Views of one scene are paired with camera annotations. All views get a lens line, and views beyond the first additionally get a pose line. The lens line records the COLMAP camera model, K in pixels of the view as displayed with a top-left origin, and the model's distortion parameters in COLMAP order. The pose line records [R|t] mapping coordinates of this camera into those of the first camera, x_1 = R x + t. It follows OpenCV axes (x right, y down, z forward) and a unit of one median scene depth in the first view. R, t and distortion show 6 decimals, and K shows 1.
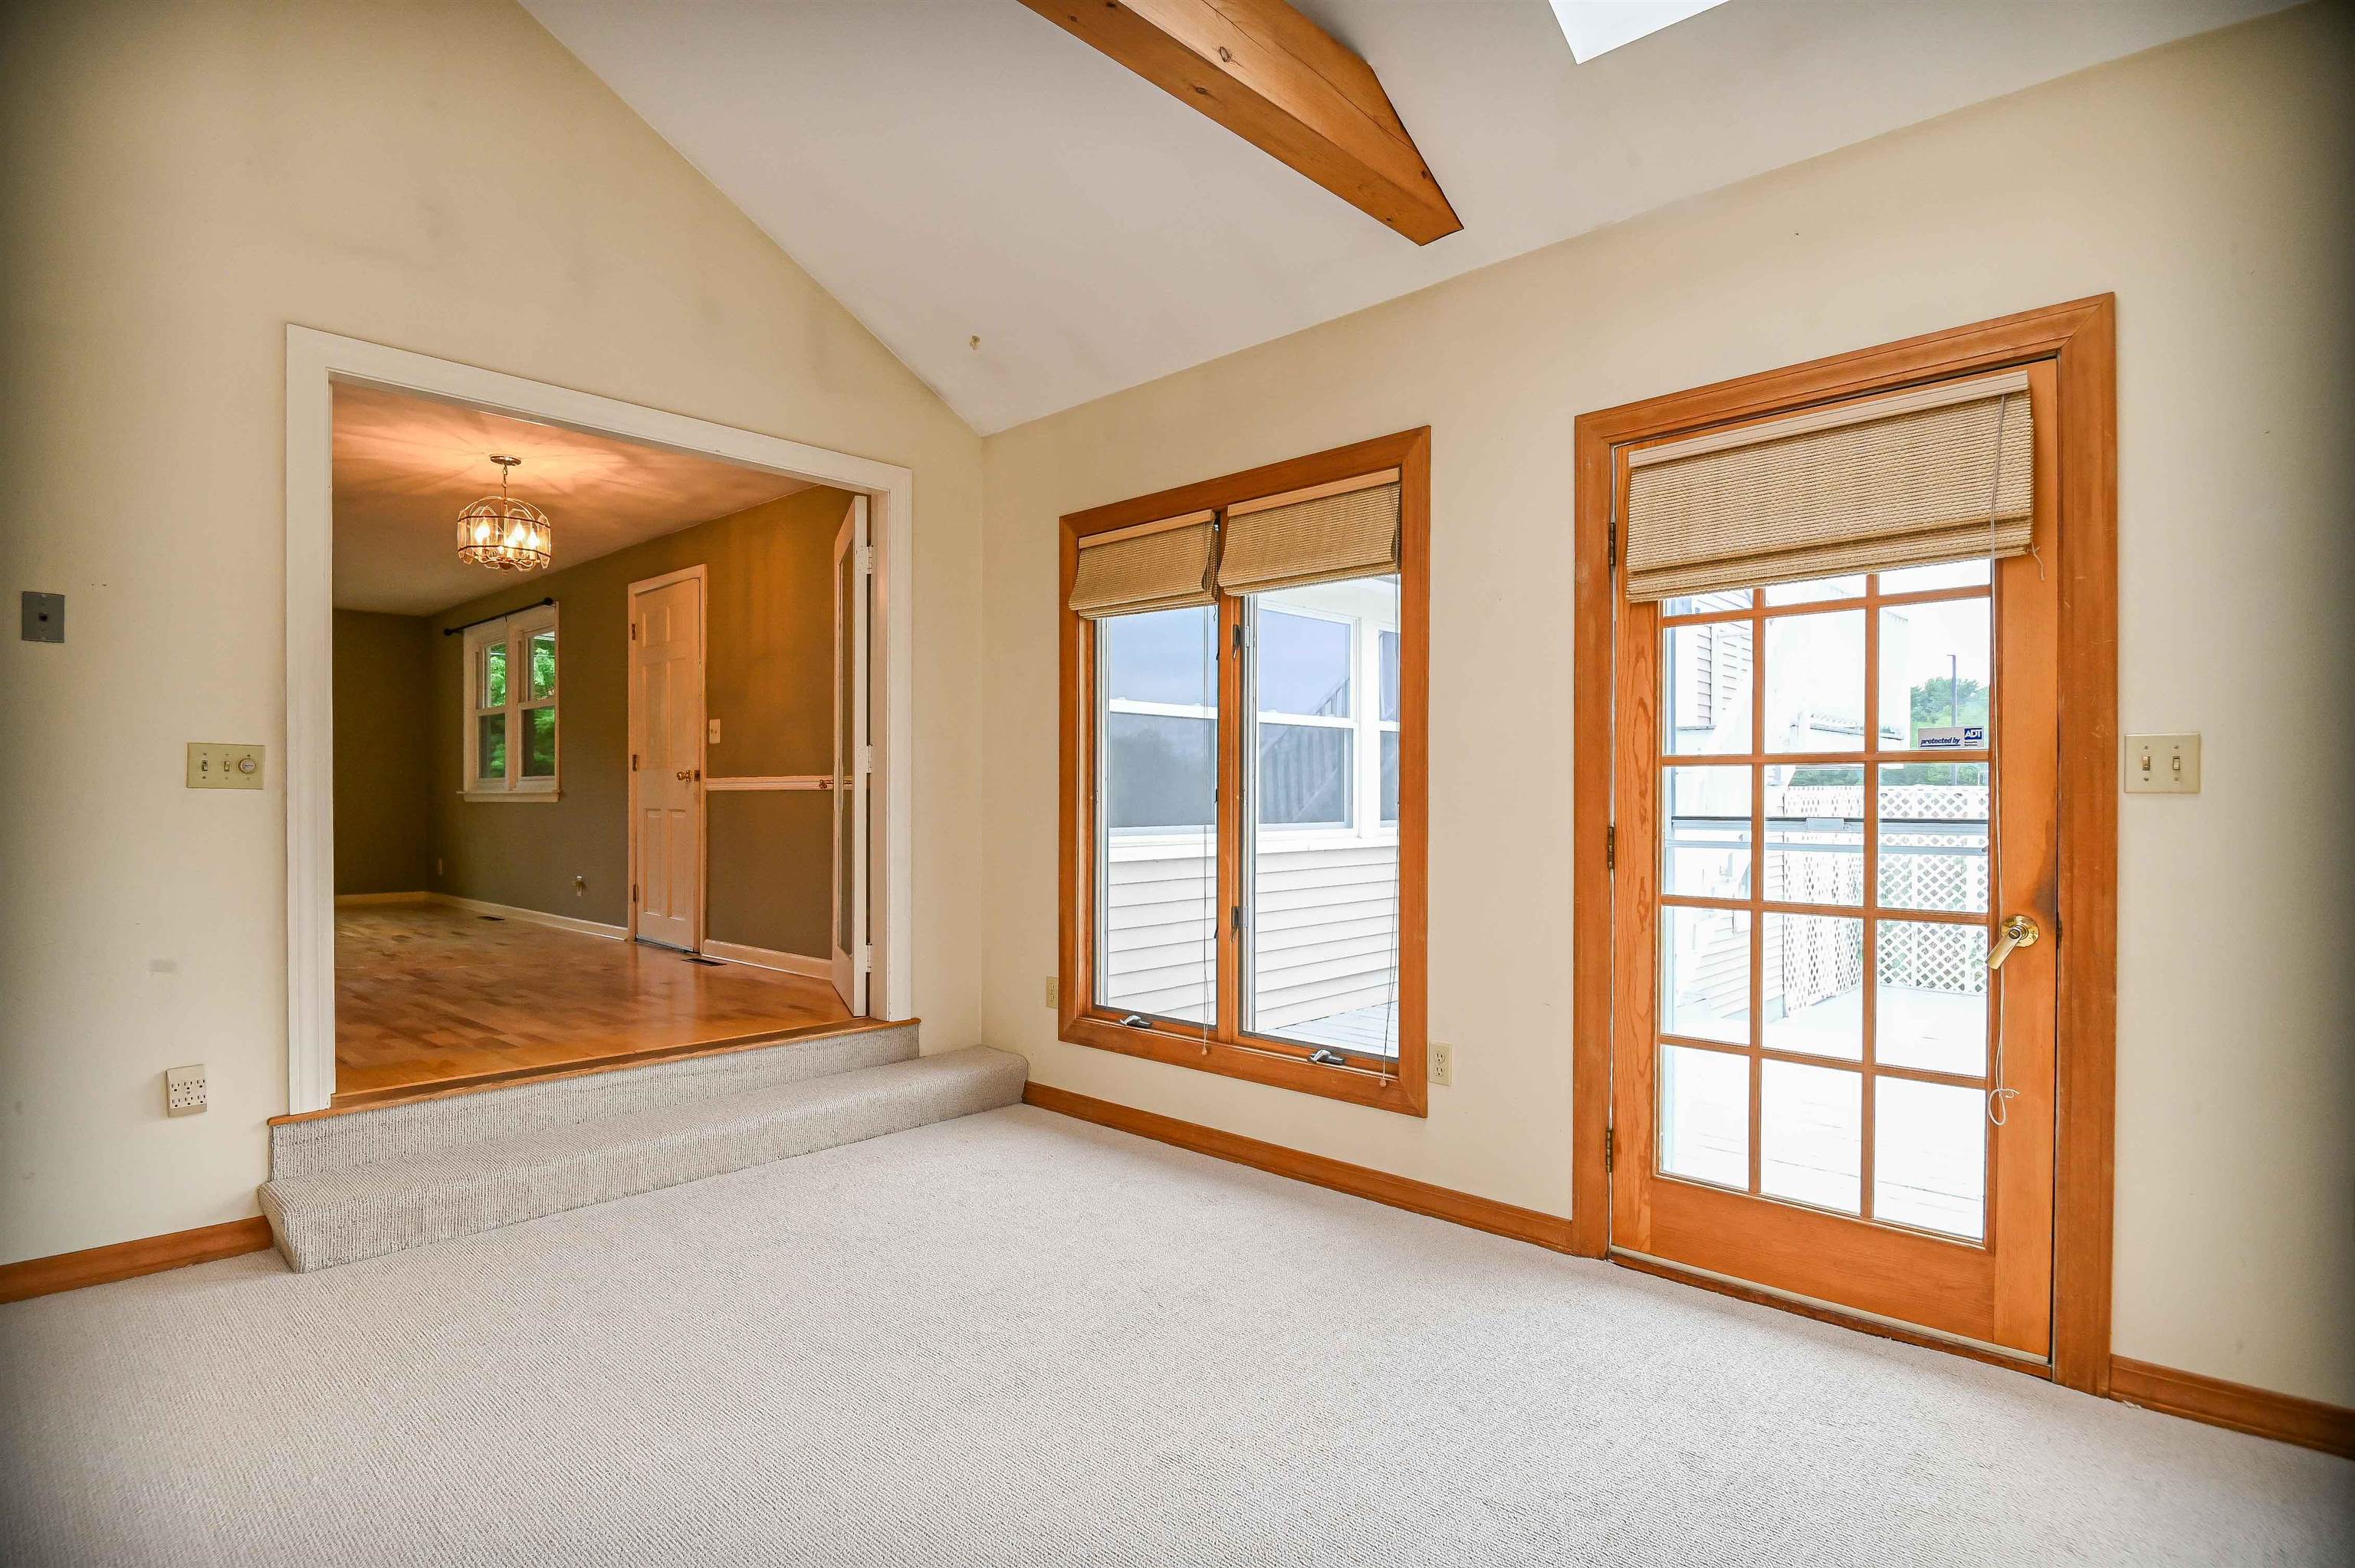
lens RADIAL K [[1212.5, 0, 1177.5], [0, 1212.5, 784.0], [0, 0, 1]] dist [0.026561, -0.028168]
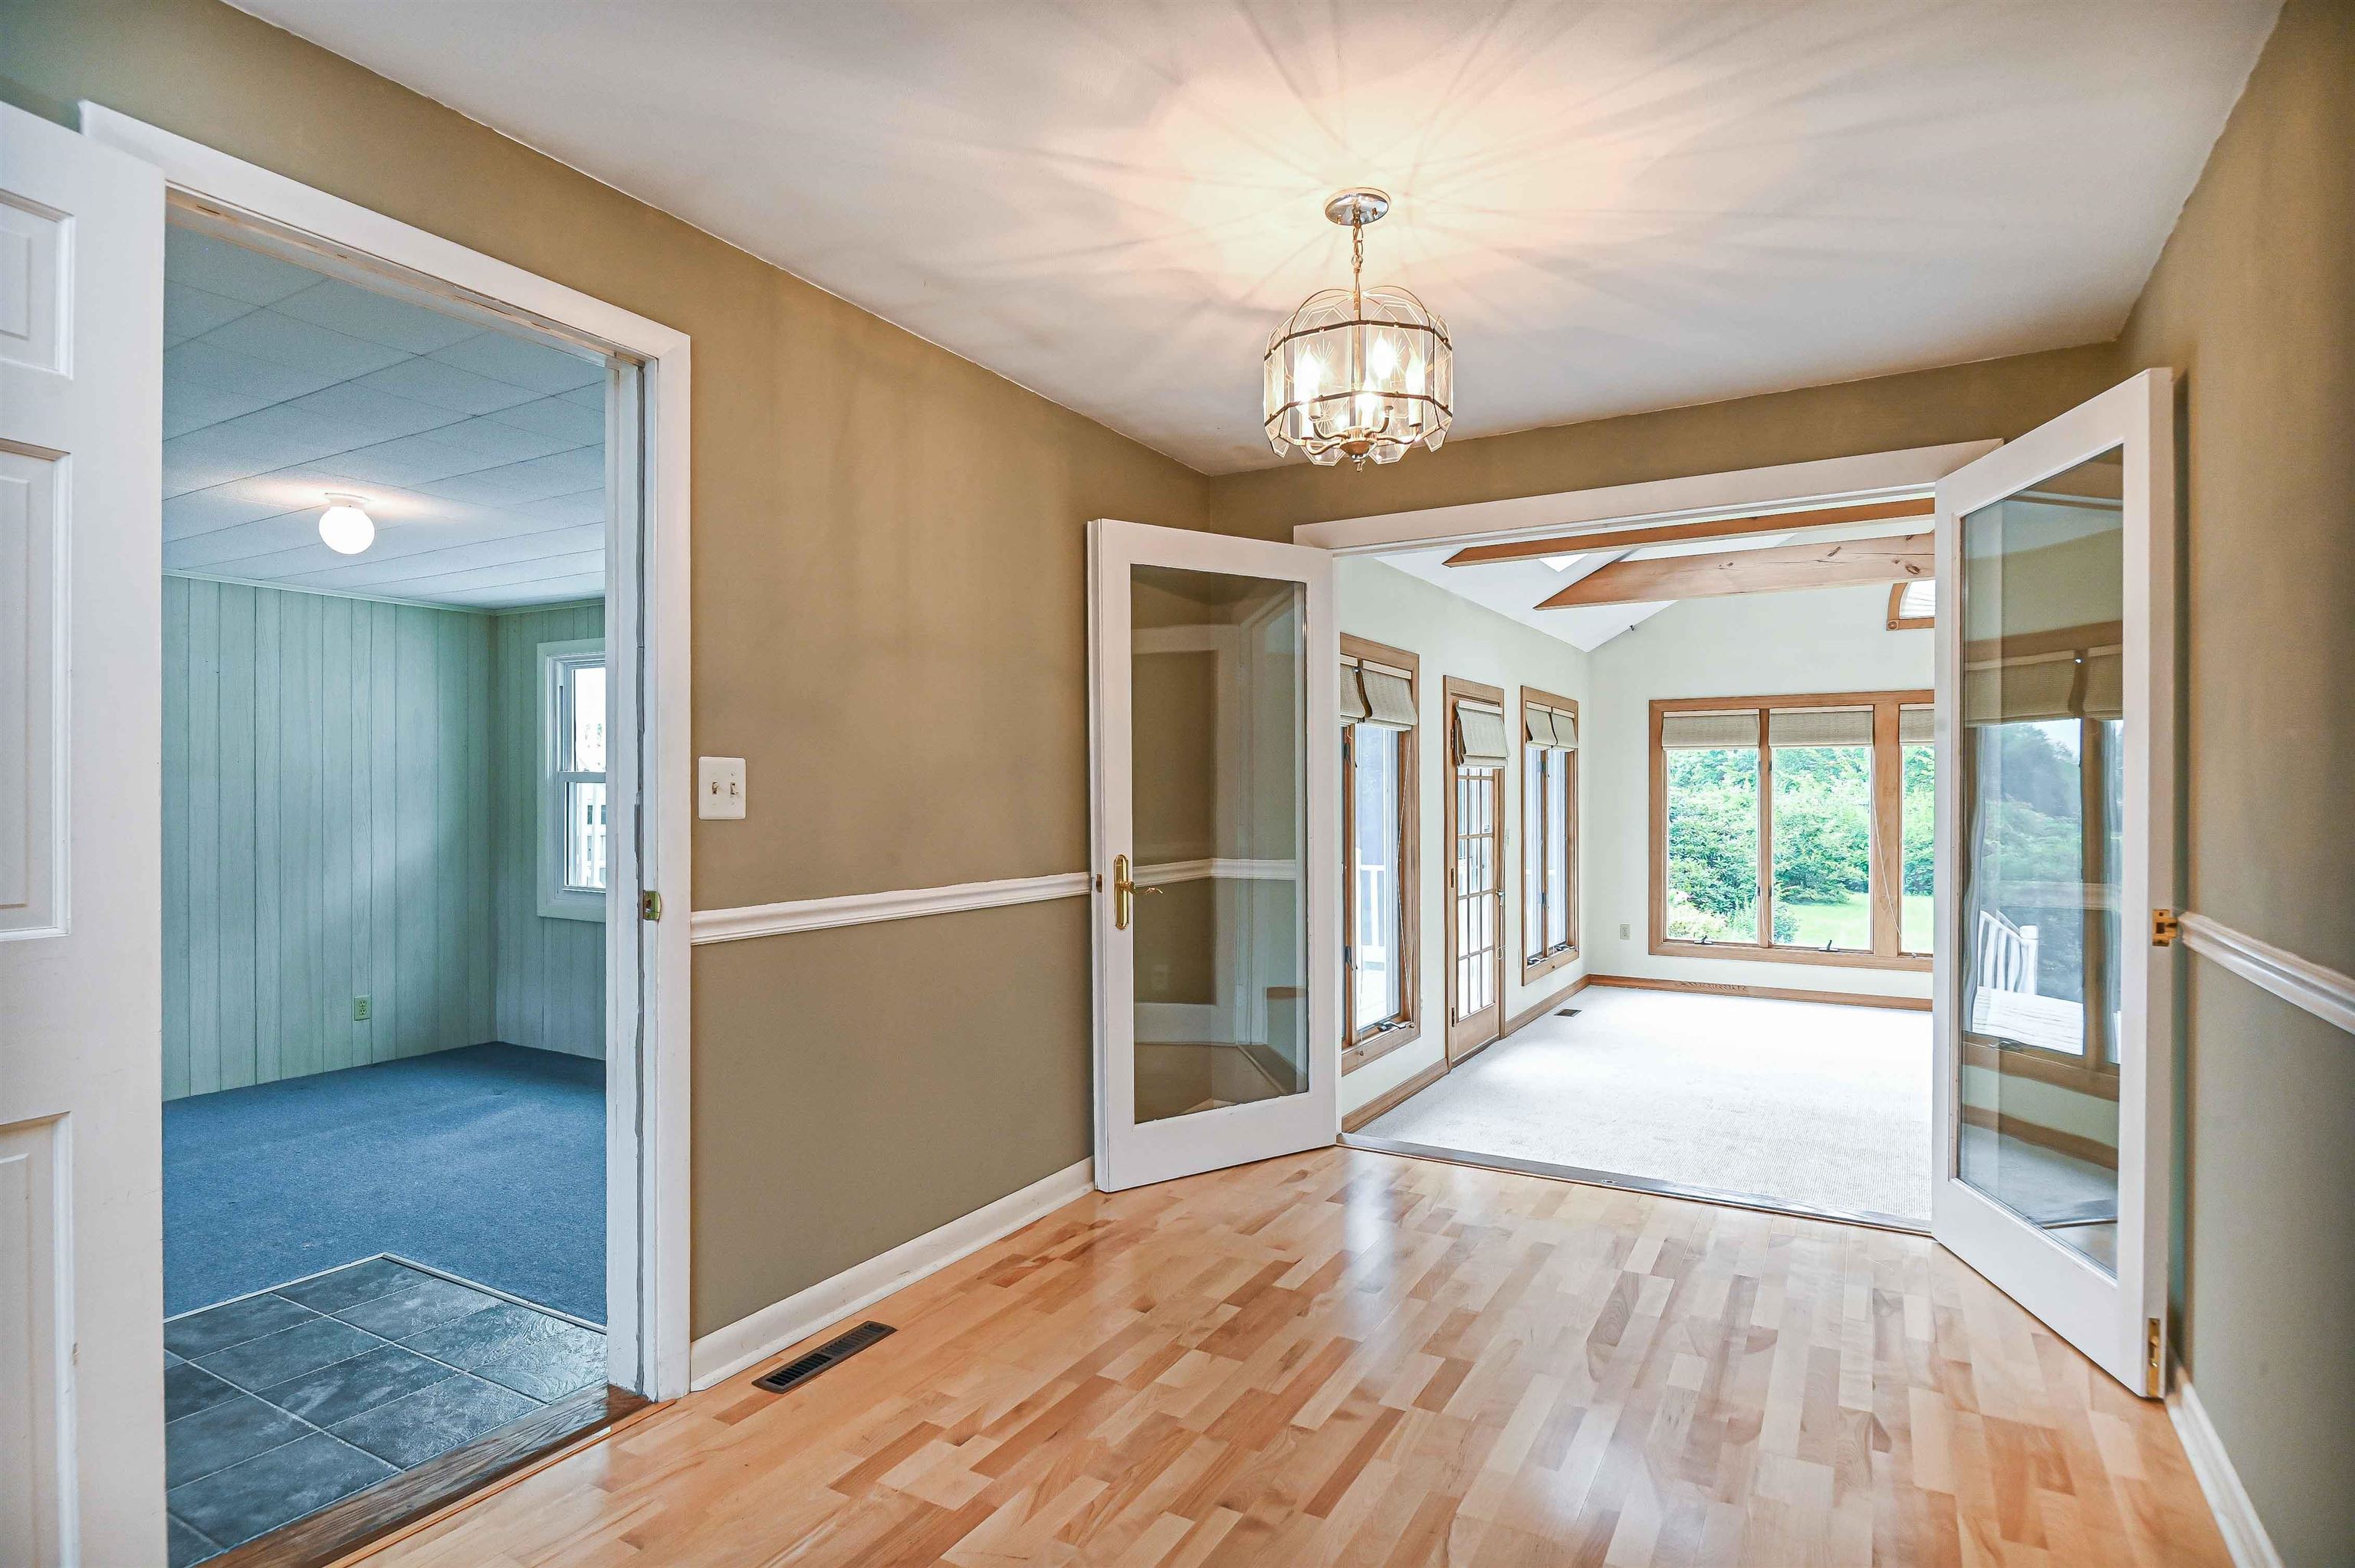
lens RADIAL K [[1212.5, 0, 1177.5], [0, 1212.5, 784.0], [0, 0, 1]] dist [0.026561, -0.028168]
pose [[-0.153482, 0.000413, 0.988151, -0.982773], [-0.003719, 0.999993, -0.000996, -0.055279], [-0.988144, -0.003828, -0.153479, 1.129535]]
